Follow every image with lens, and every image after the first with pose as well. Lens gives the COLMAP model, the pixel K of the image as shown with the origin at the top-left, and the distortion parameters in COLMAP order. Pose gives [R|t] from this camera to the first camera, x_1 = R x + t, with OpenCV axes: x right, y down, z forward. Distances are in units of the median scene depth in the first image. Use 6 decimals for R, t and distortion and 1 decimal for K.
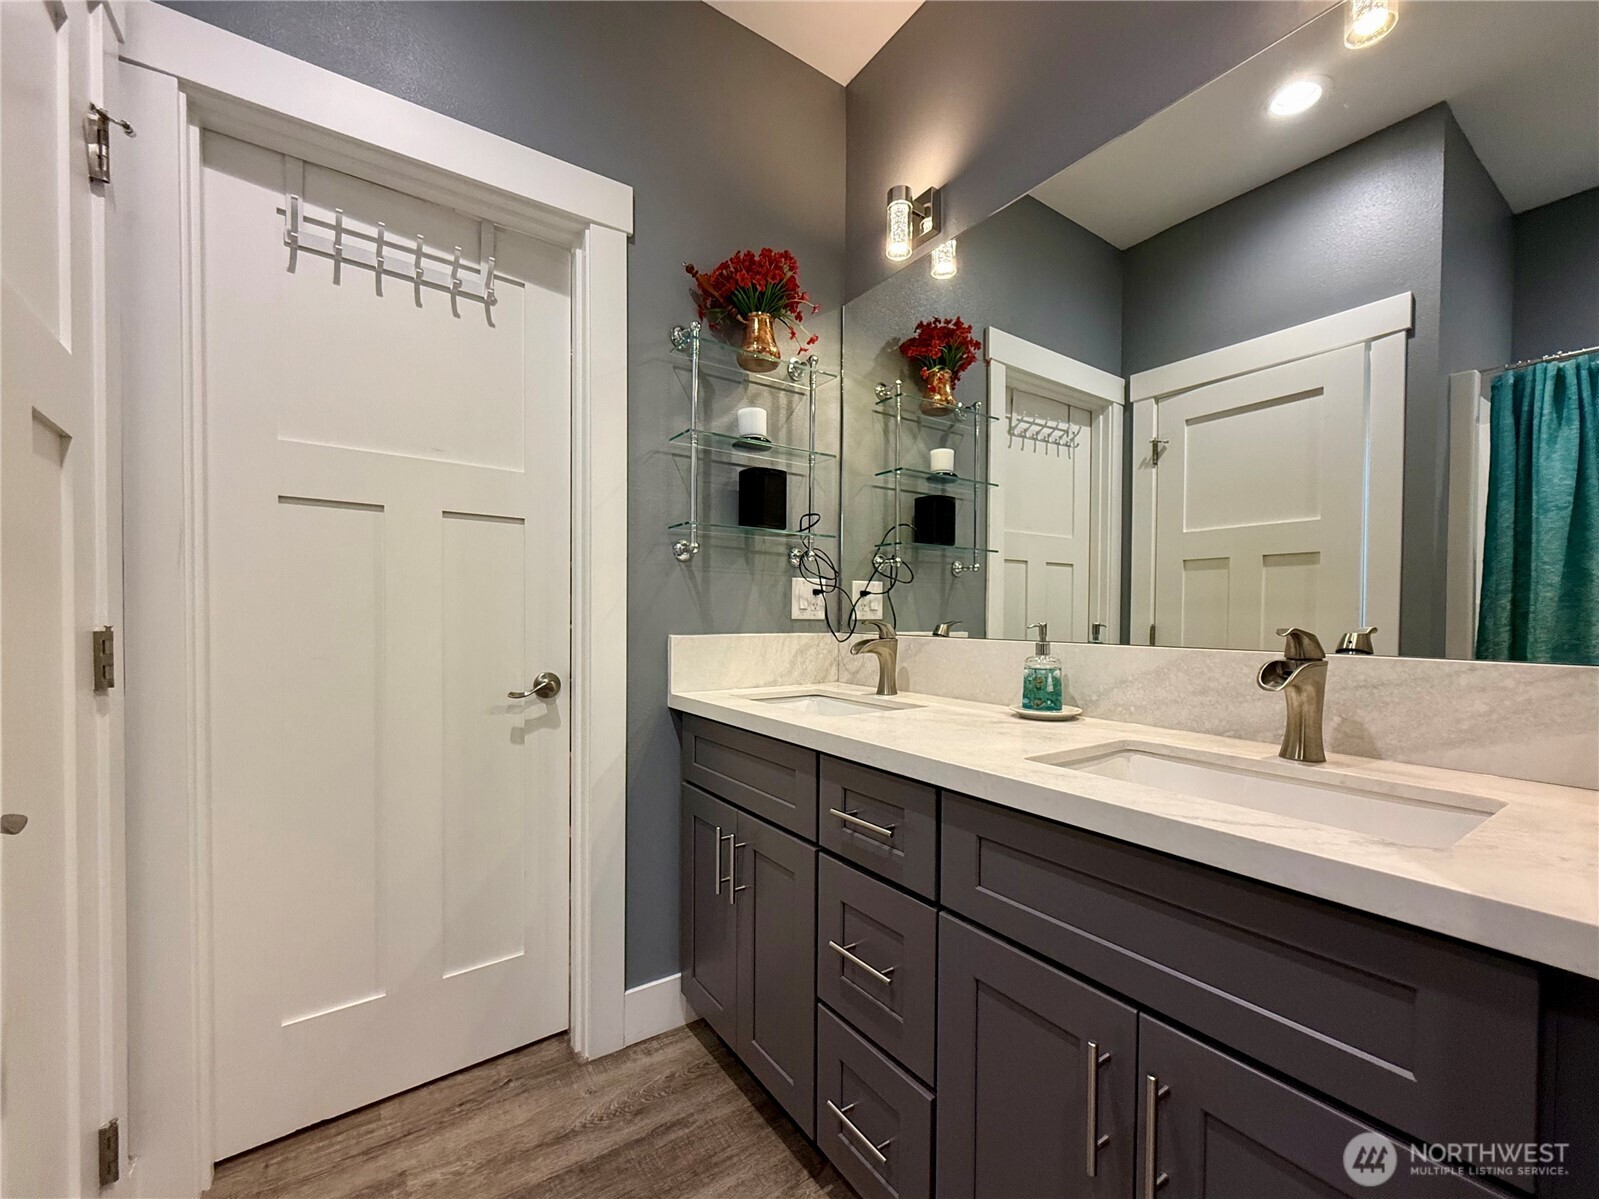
lens RADIAL K [[651.6, 0, 799.2], [0, 651.6, 624.7], [0, 0, 1]] dist [-0.000181, -0.000053]
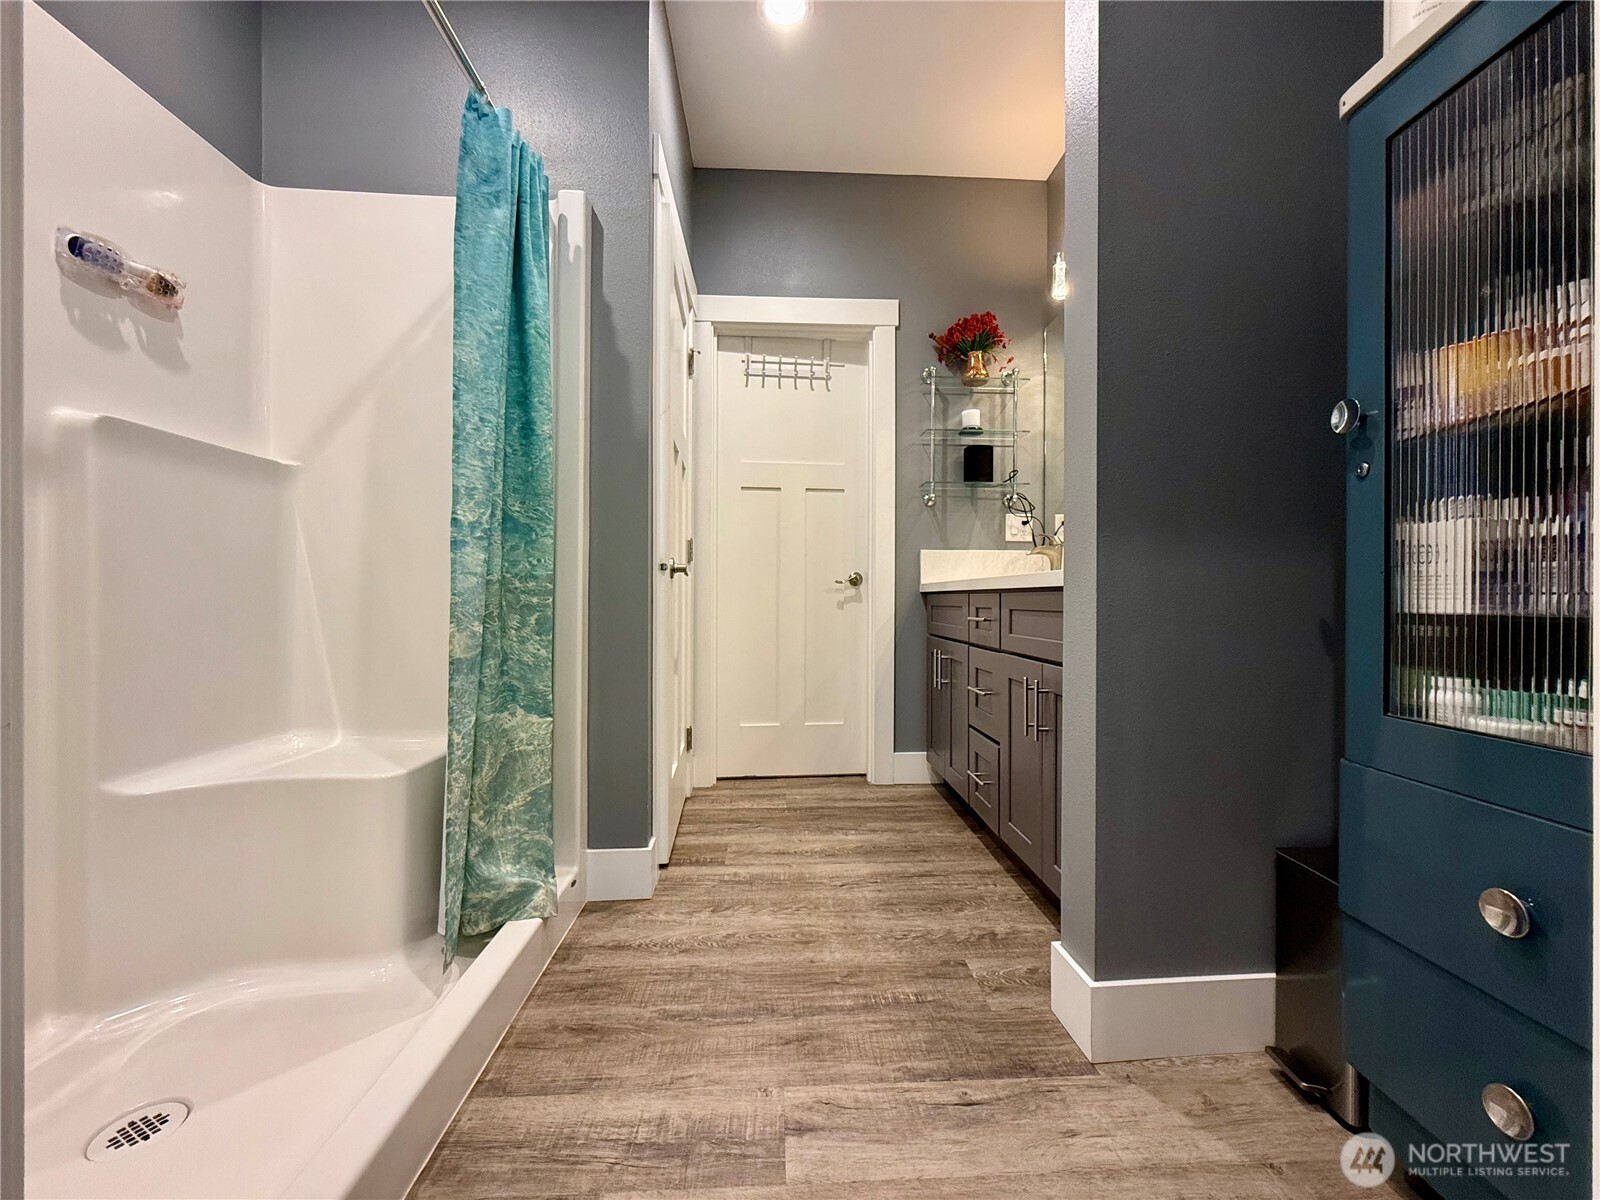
lens RADIAL K [[651.9, 0, 804.5], [0, 651.9, 596.1], [0, 0, 1]] dist [-0.000081, -0.000051]
pose [[0.848428, -0.006909, -0.529265, 0.451561], [-0.006312, 0.999712, -0.023169, 0.180805], [0.529273, 0.022999, 0.848140, -0.616001]]
